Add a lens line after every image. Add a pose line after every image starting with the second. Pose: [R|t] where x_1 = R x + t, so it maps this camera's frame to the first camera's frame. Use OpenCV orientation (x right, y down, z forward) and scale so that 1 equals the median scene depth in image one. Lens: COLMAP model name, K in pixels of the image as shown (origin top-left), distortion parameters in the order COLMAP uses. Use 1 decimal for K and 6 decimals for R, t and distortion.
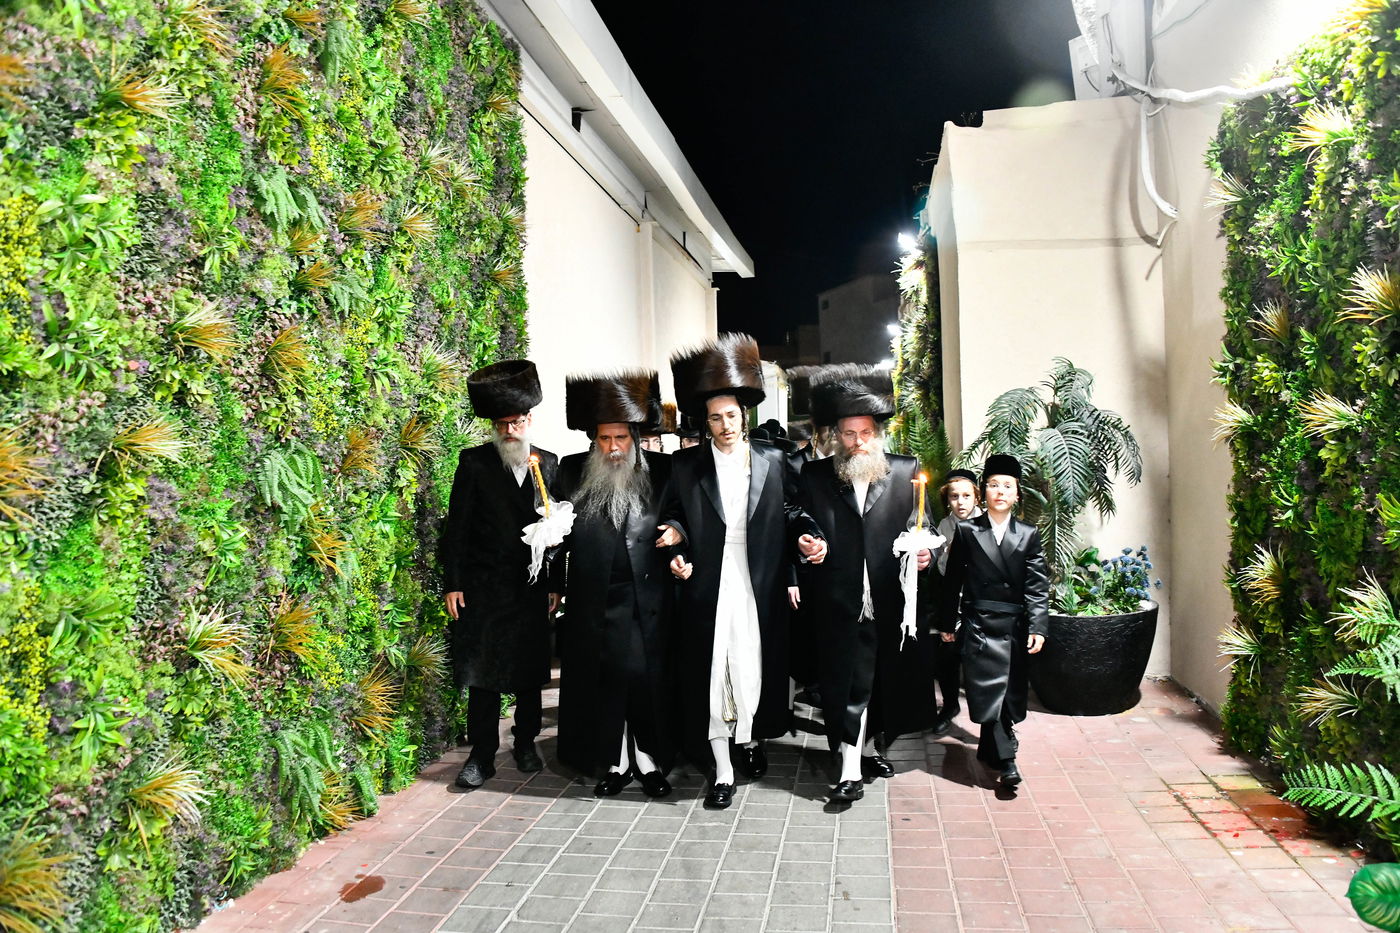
lens RADIAL K [[1135.7, 0, 712.1], [0, 1135.7, 467.5], [0, 0, 1]] dist [-0.148457, 0.086773]
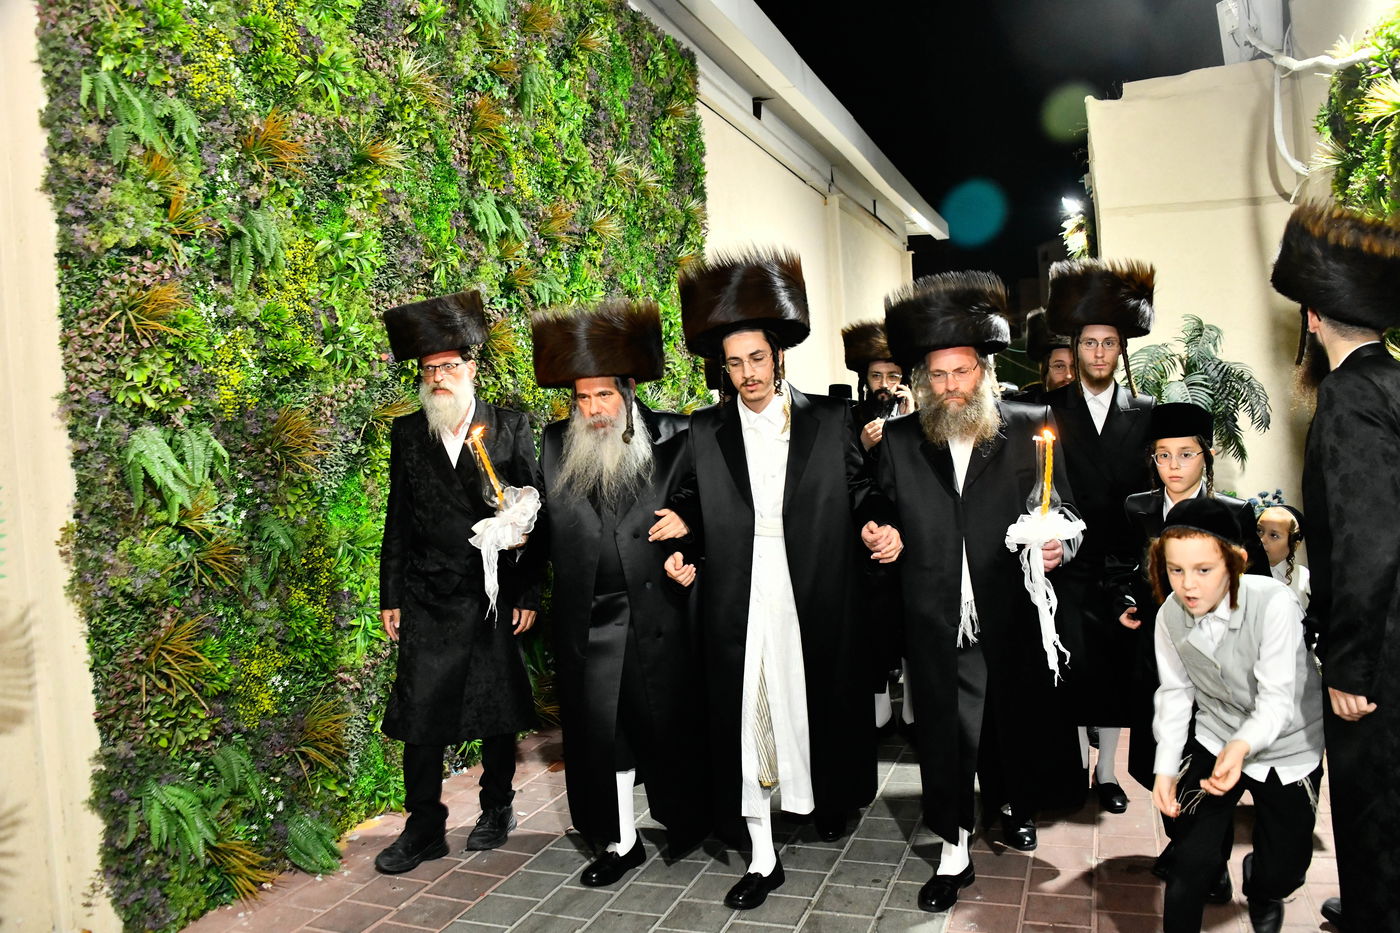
lens RADIAL K [[1135.7, 0, 696.0], [0, 1135.7, 463.0], [0, 0, 1]] dist [-0.148457, 0.086773]
pose [[0.977704, -0.017142, -0.209285, 0.093546], [0.023431, 0.999344, 0.027607, 0.004738], [0.208675, -0.031895, 0.977465, -0.193195]]
